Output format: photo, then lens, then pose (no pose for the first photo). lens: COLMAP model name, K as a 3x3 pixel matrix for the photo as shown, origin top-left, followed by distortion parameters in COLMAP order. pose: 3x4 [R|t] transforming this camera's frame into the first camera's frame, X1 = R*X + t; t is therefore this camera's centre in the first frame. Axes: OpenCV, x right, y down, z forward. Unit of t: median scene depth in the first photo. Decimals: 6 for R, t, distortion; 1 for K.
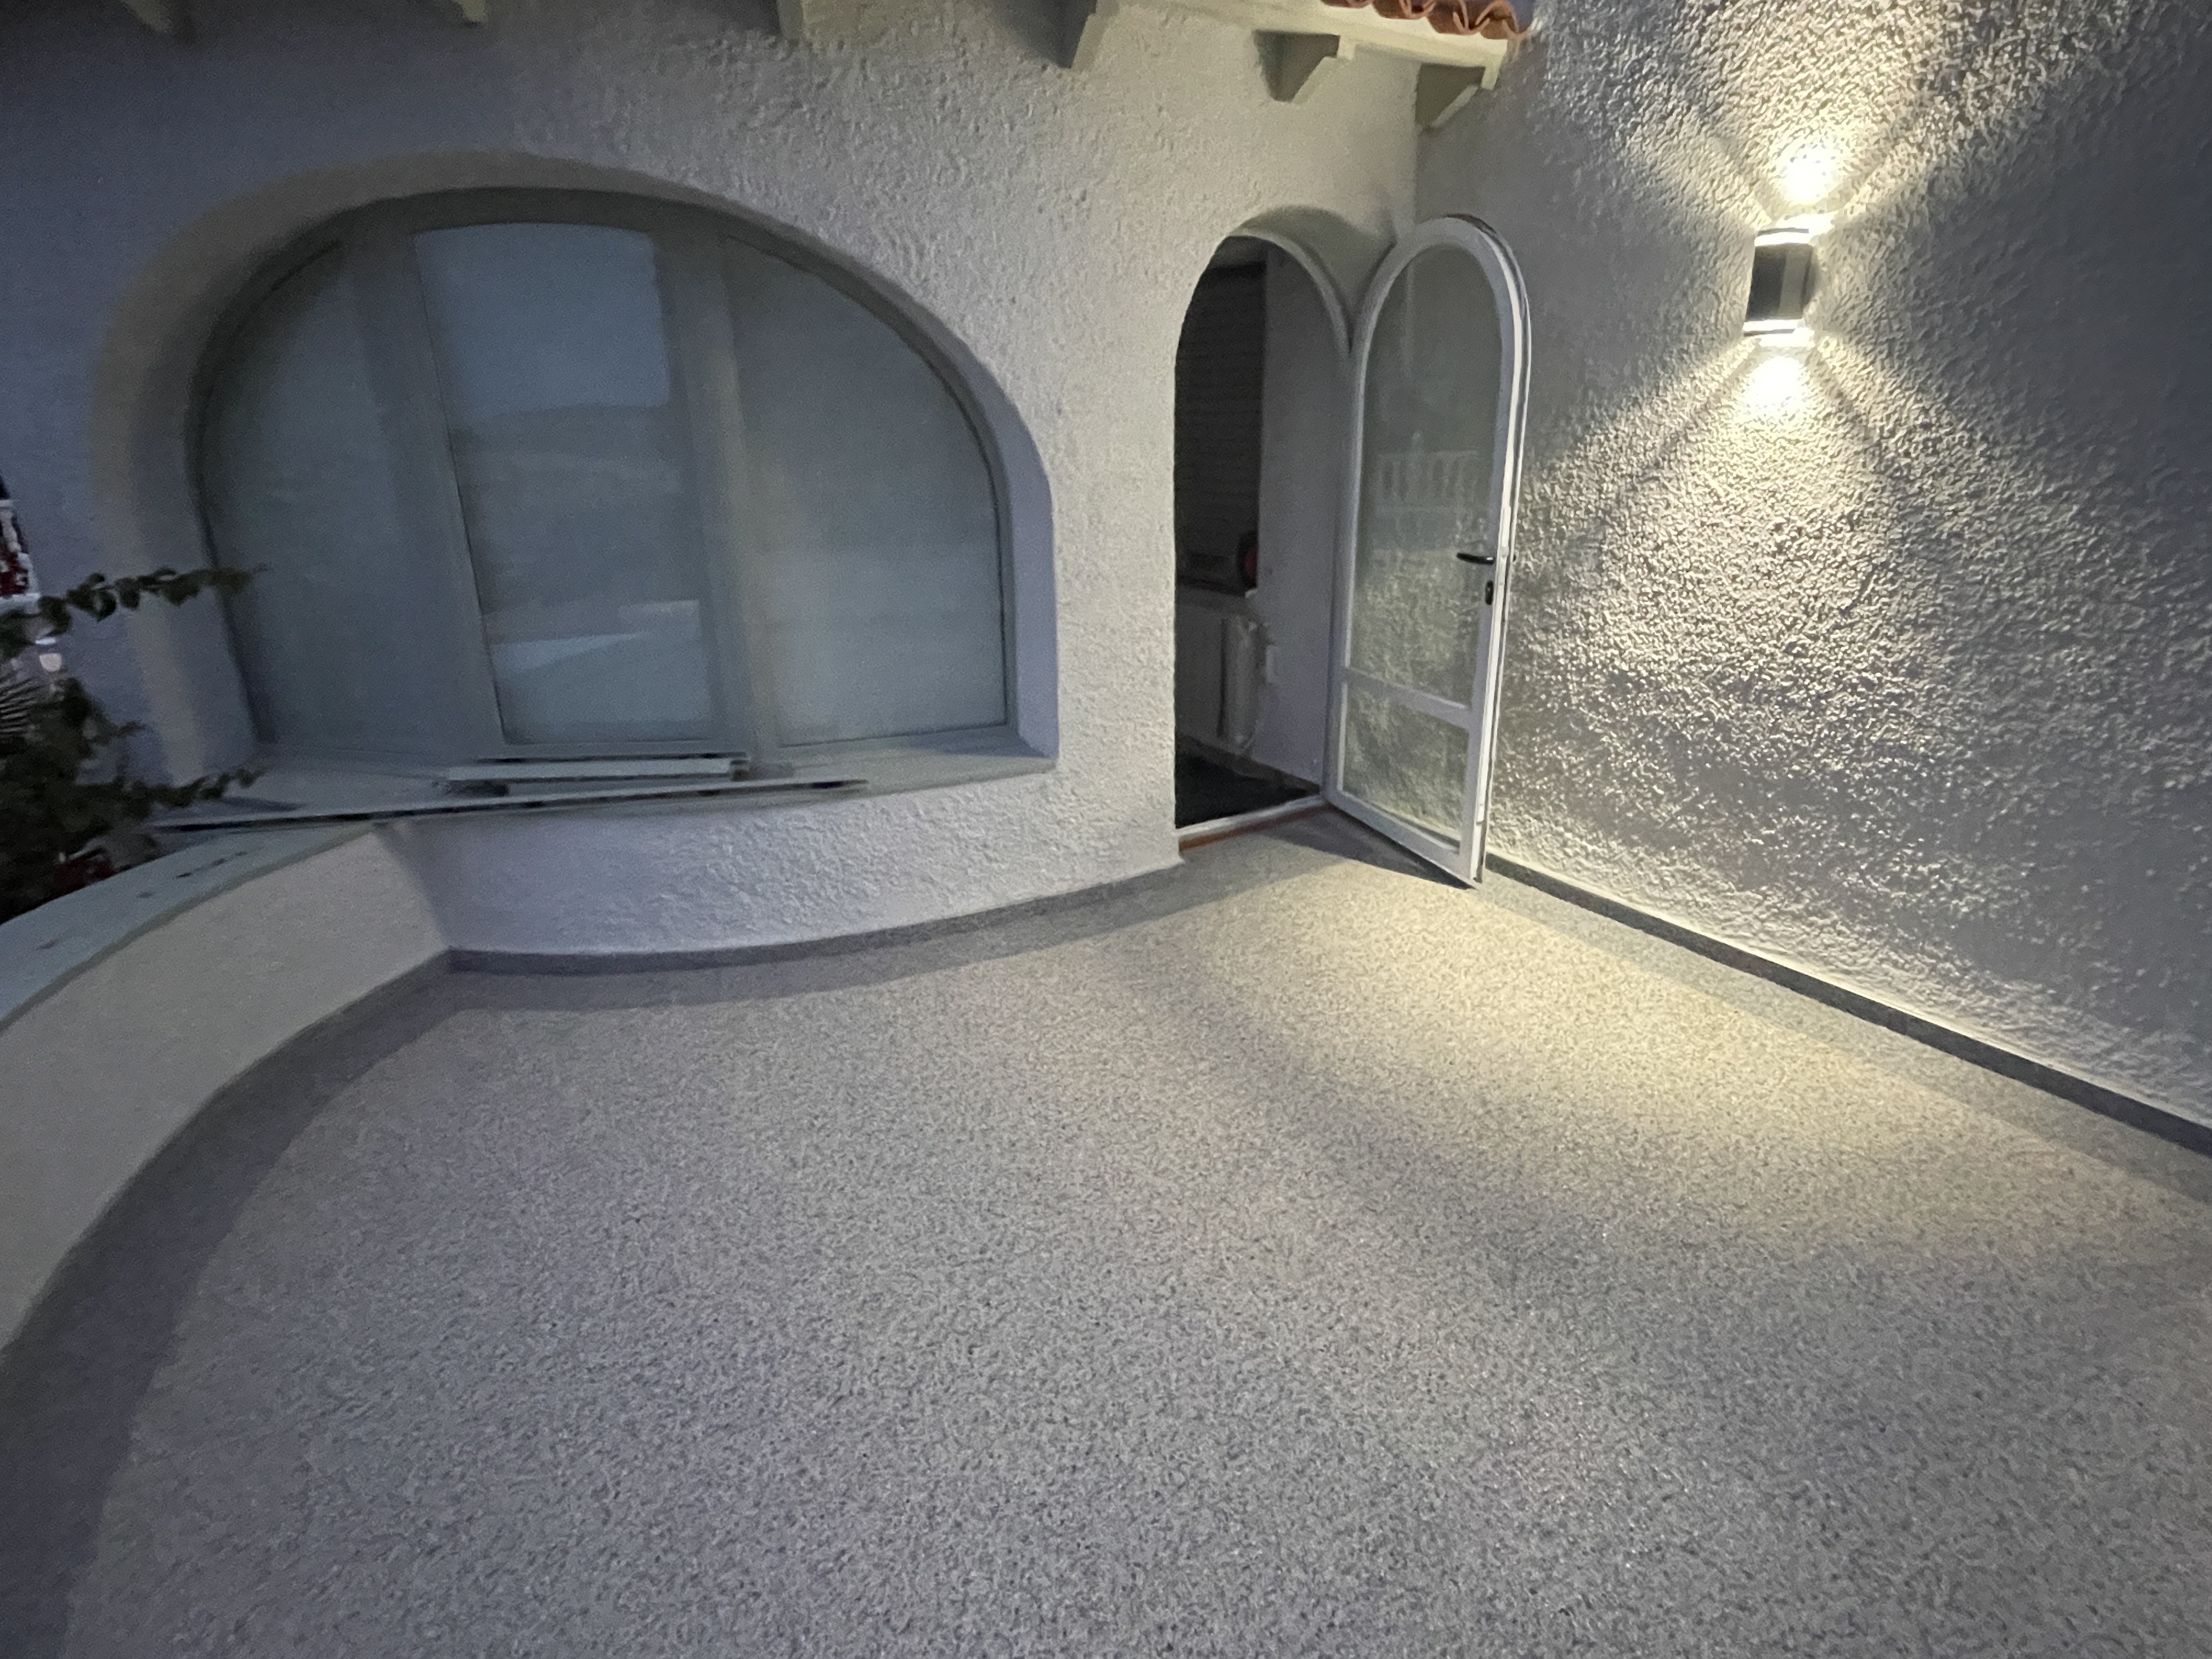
lens RADIAL K [[1160.9, 0, 1114.1], [0, 1160.9, 829.0], [0, 0, 1]] dist [-0.002930, -0.001367]
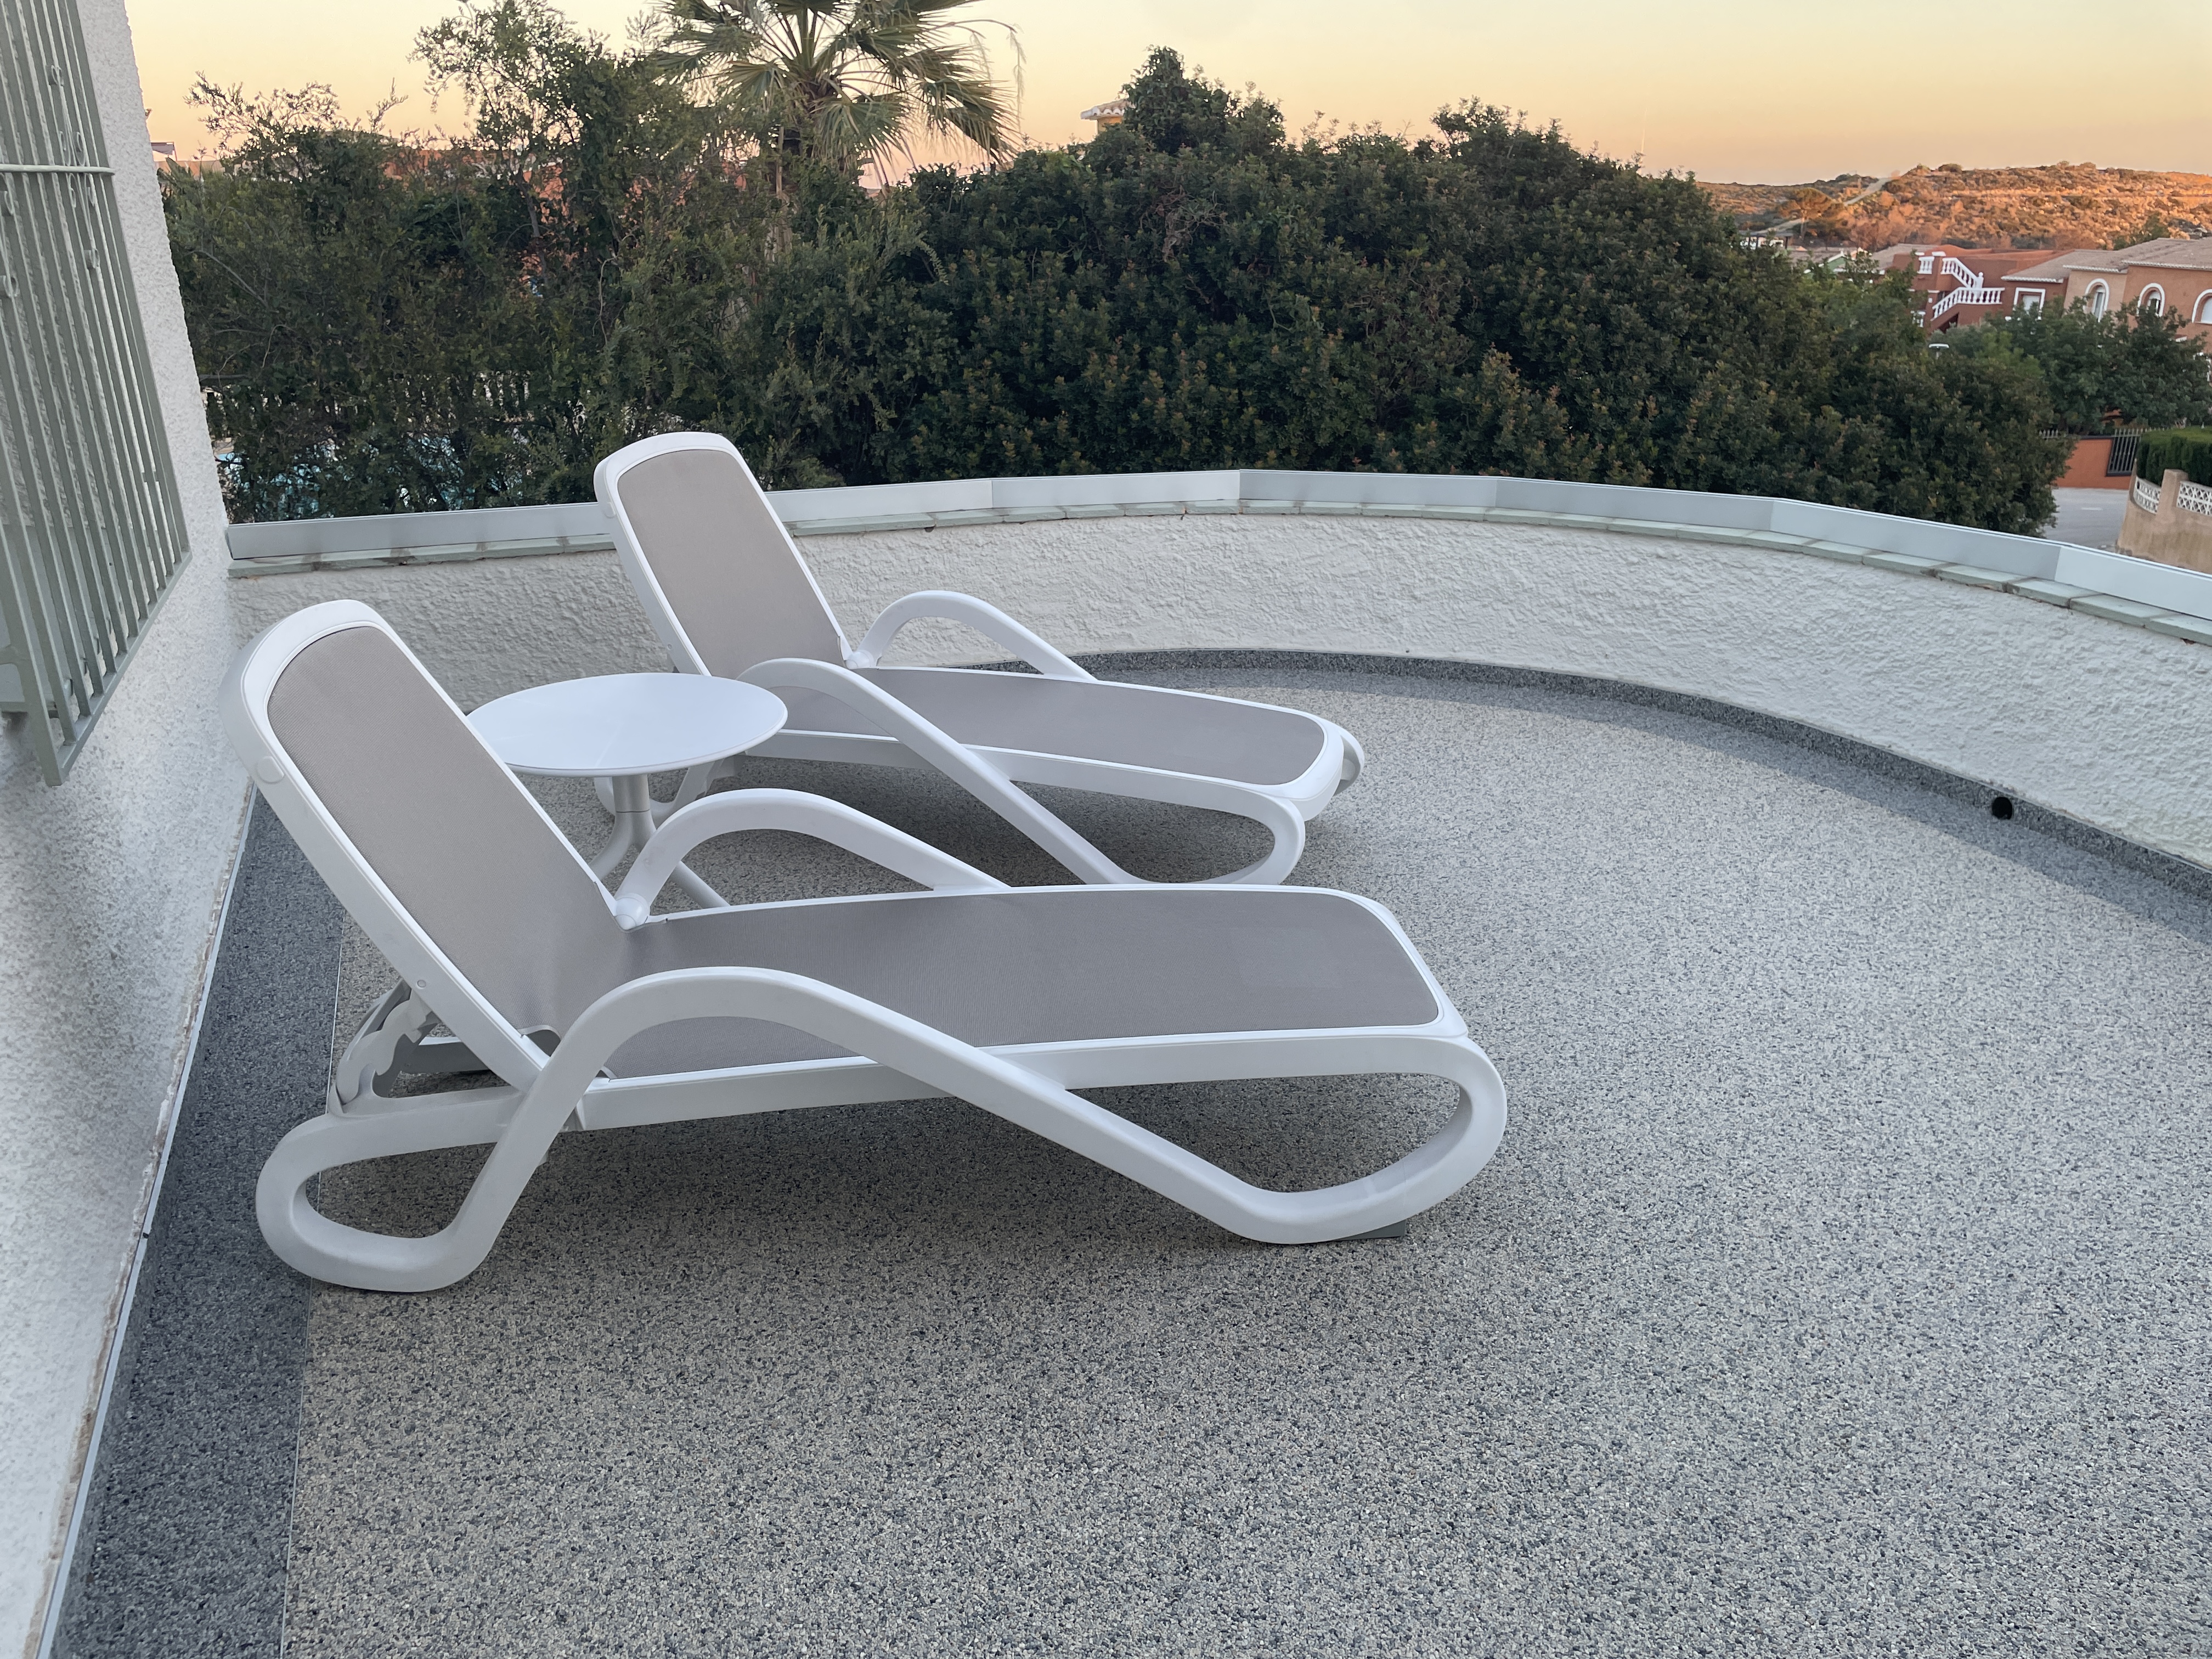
lens RADIAL K [[1669.9, 0, 1106.9], [0, 1669.9, 807.5], [0, 0, 1]] dist [0.062064, -0.057286]
pose [[-0.983129, -0.048417, 0.176389, 0.305372], [0.077194, 0.764422, 0.640078, -0.558415], [-0.165827, 0.642895, -0.747788, 1.651623]]
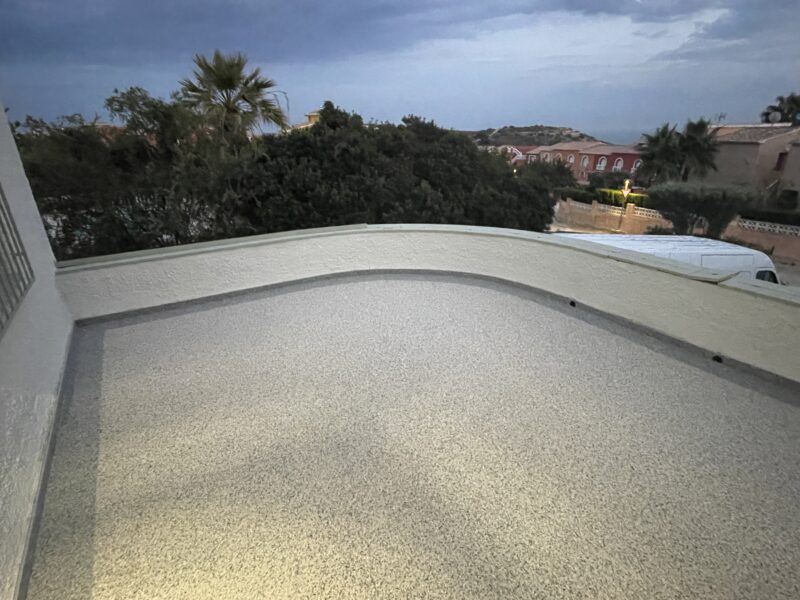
lens RADIAL K [[419.9, 0, 401.4], [0, 419.9, 299.8], [0, 0, 1]] dist [-0.002930, -0.001367]
pose [[-0.999483, 0.031811, -0.004607, 0.405259], [0.020535, 0.742187, 0.669878, -0.518285], [0.024729, 0.669437, -0.742457, 1.393377]]
